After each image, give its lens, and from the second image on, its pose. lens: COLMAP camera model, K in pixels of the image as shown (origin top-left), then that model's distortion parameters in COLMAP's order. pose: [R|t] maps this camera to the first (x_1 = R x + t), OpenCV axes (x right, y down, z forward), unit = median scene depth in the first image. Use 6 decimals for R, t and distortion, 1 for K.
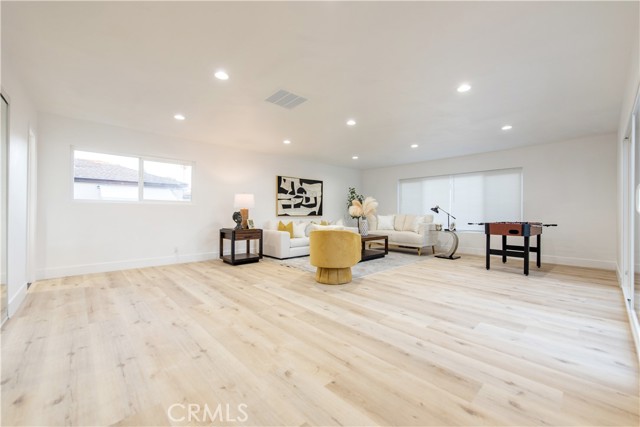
lens RADIAL K [[258.1, 0, 320.0], [0, 258.1, 213.5], [0, 0, 1]] dist [0.002771, 0.000121]
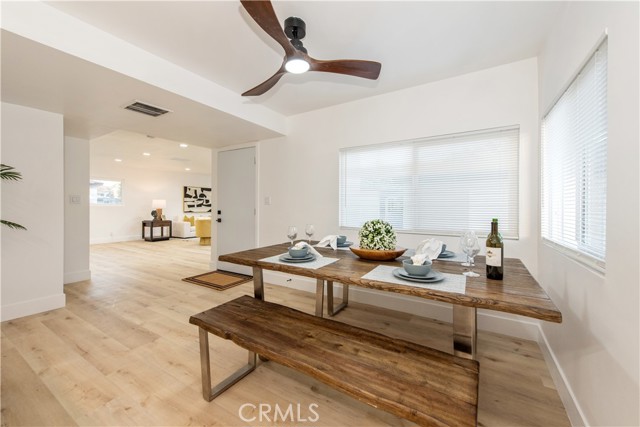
lens RADIAL K [[252.0, 0, 323.5], [0, 252.0, 210.5], [0, 0, 1]] dist [0.009166, -0.000400]
pose [[0.960109, -0.005813, 0.279565, 0.218198], [0.002569, 0.999925, 0.011969, -0.018425], [-0.279614, -0.010773, 0.960052, -0.701753]]
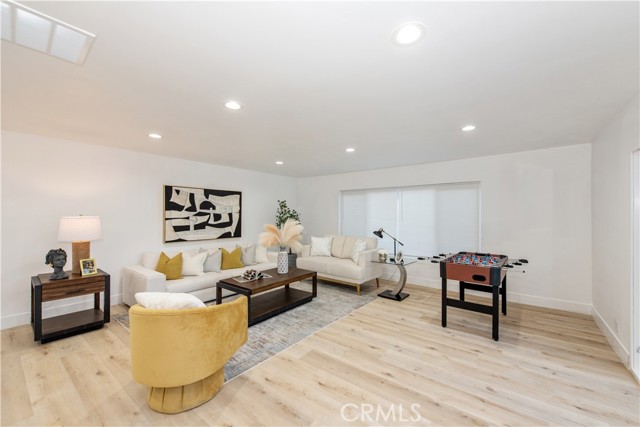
lens RADIAL K [[258.1, 0, 320.0], [0, 258.1, 213.5], [0, 0, 1]] dist [0.002771, 0.000121]
pose [[0.988206, 0.000793, 0.153127, 0.146828], [0.000731, 0.999951, -0.009898, -0.064193], [-0.153127, 0.009893, 0.988157, 0.250688]]
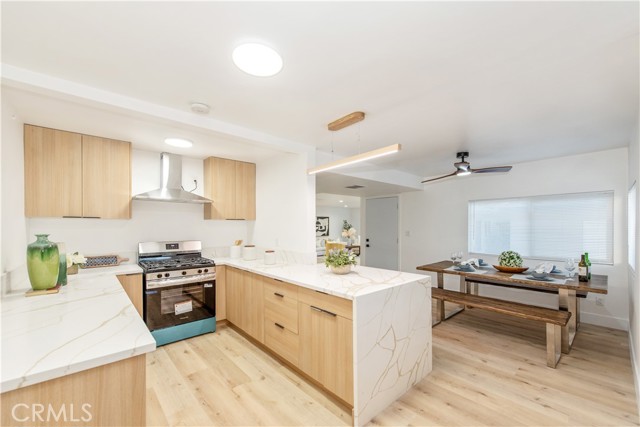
lens RADIAL K [[257.9, 0, 316.5], [0, 257.9, 230.6], [0, 0, 1]] dist [0.000345, -0.000276]
pose [[0.999796, -0.003714, -0.019878, -0.050254], [0.003904, 0.999947, 0.009527, -0.055169], [0.019841, -0.009602, 0.999757, -1.006765]]
